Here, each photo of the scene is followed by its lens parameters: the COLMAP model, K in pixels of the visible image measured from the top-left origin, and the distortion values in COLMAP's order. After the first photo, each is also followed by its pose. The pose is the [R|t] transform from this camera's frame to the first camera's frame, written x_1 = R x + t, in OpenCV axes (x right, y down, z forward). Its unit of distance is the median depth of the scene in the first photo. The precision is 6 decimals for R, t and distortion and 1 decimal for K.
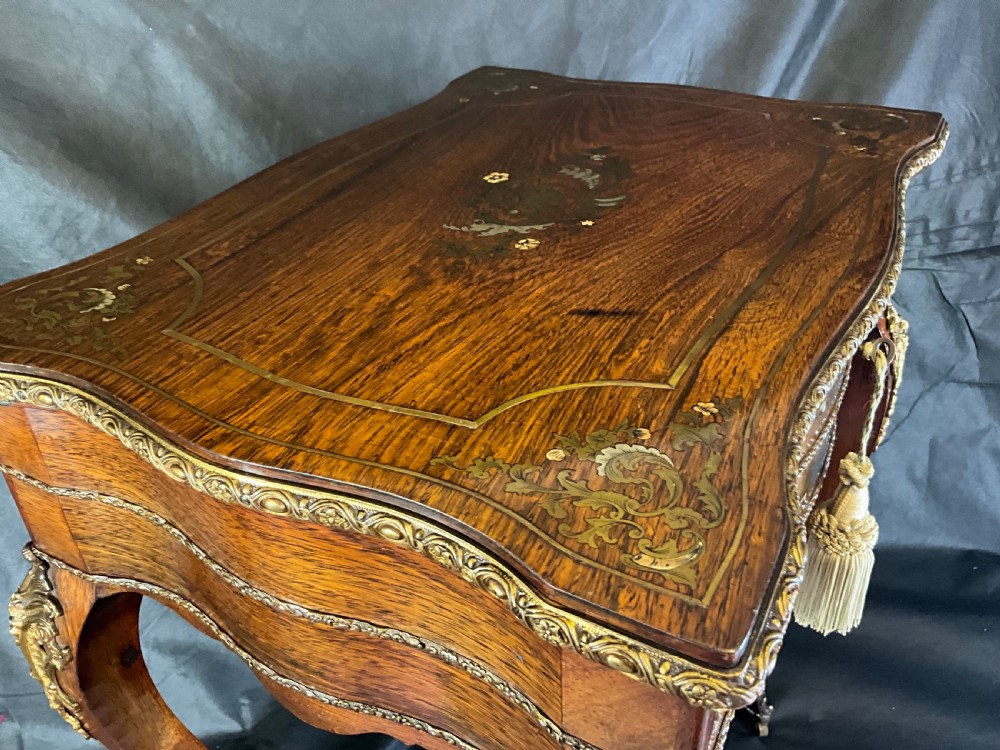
lens RADIAL K [[829.4, 0, 471.1], [0, 829.4, 367.3], [0, 0, 1]] dist [0.082336, -0.162781]
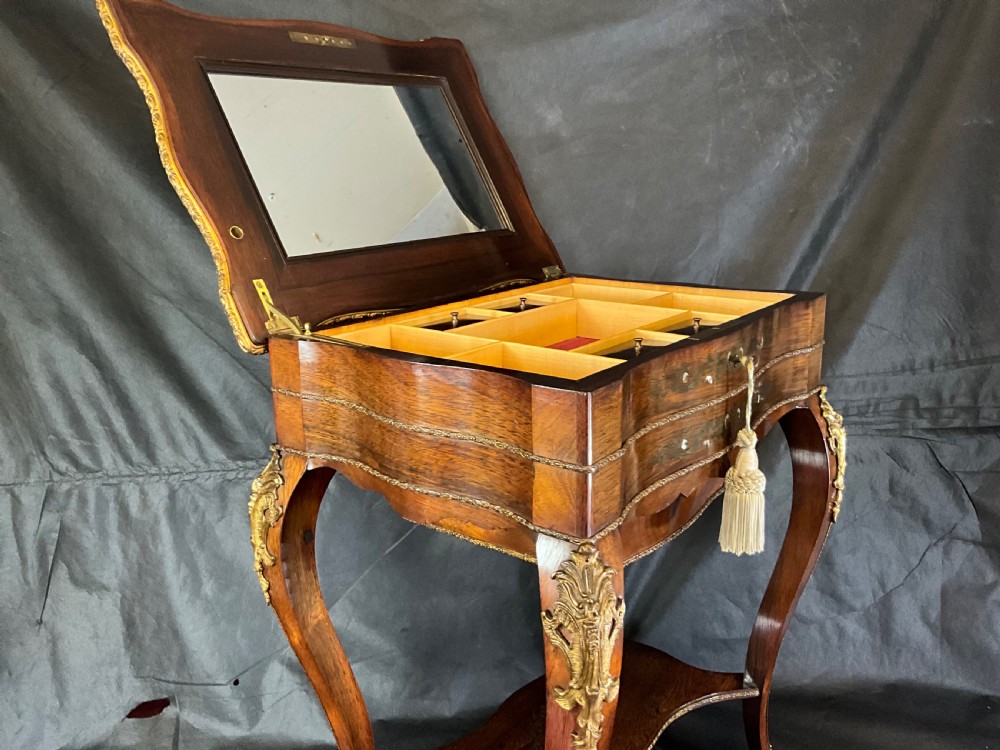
lens RADIAL K [[829.4, 0, 471.6], [0, 829.4, 377.9], [0, 0, 1]] dist [0.082336, -0.162781]
pose [[0.983317, 0.065254, -0.169793, 0.090425], [-0.115631, 0.944806, -0.306546, 0.273390], [0.140418, 0.321065, 0.936589, -0.320536]]
